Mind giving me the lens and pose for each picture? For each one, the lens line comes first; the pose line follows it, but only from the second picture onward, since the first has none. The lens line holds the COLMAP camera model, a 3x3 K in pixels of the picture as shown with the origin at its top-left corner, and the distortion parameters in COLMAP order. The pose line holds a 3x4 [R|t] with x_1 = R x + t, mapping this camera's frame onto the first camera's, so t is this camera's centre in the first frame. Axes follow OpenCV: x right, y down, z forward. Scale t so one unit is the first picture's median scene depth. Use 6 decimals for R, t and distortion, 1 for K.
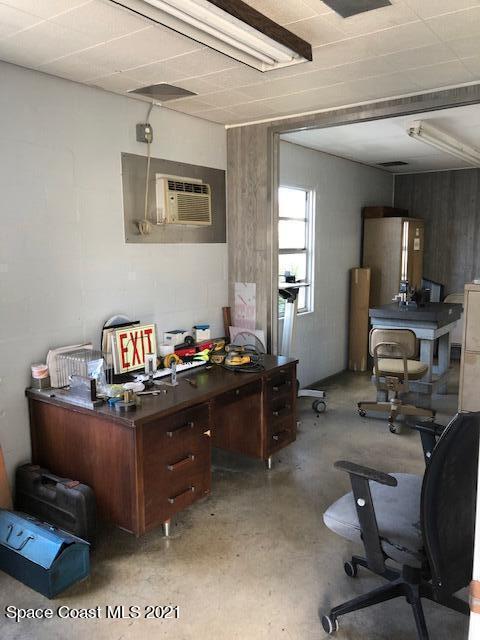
lens RADIAL K [[521.4, 0, 237.1], [0, 521.4, 321.2], [0, 0, 1]] dist [0.044618, -0.046020]
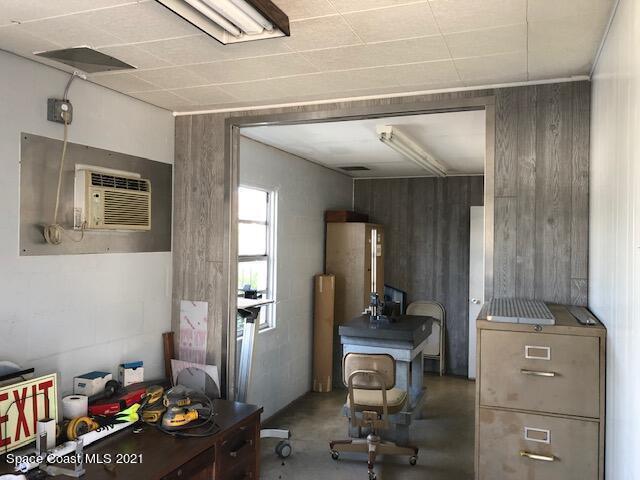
lens RADIAL K [[521.4, 0, 327.8], [0, 521.4, 234.8], [0, 0, 1]] dist [0.044618, -0.046020]
pose [[0.965160, 0.023884, 0.260568, 0.001714], [0.016173, 0.988476, -0.150513, -0.051202], [-0.261160, 0.149483, 0.953651, 0.169134]]
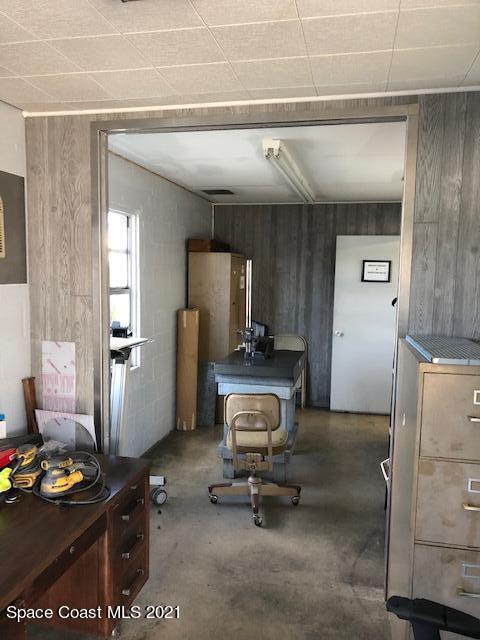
lens RADIAL K [[521.4, 0, 235.9], [0, 521.4, 324.8], [0, 0, 1]] dist [0.044618, -0.046020]
pose [[0.918991, -0.016944, 0.393915, -0.041710], [0.033454, 0.998824, -0.035083, -0.065067], [-0.392858, 0.045419, 0.918477, 0.276617]]
